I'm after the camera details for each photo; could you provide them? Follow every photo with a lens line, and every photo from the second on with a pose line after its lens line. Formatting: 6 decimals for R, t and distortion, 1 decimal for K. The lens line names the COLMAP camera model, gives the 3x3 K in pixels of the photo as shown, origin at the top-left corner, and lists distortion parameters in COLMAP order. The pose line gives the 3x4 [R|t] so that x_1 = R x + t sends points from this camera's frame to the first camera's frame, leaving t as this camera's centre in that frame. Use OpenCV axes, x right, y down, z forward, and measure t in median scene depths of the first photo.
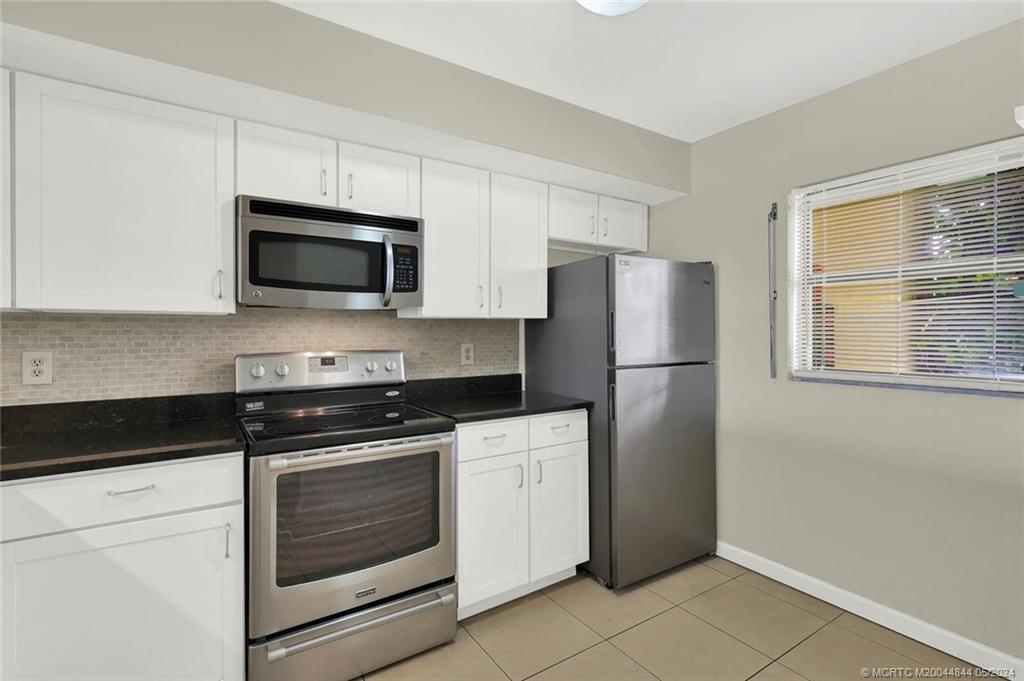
lens RADIAL K [[482.0, 0, 513.4], [0, 482.0, 332.0], [0, 0, 1]] dist [-0.000714, 0.000133]
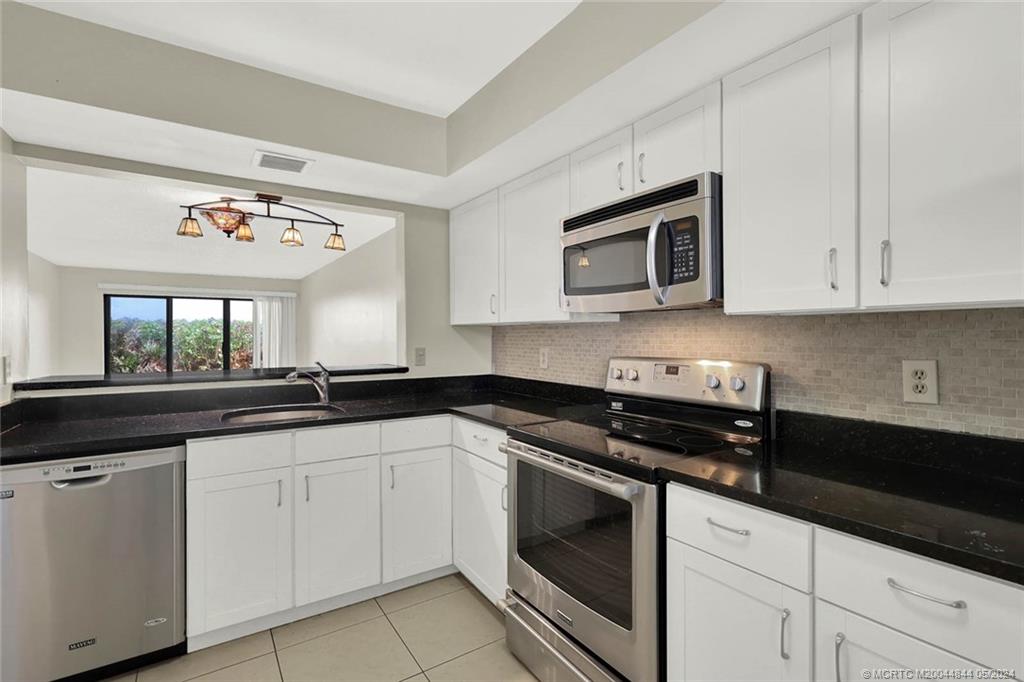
lens RADIAL K [[480.8, 0, 523.6], [0, 480.8, 335.2], [0, 0, 1]] dist [-0.001071, 0.000183]
pose [[0.012294, 0.000835, -0.999924, 0.528969], [0.001062, 0.999999, 0.000848, -0.003578], [0.999924, -0.001073, 0.012294, 0.784973]]
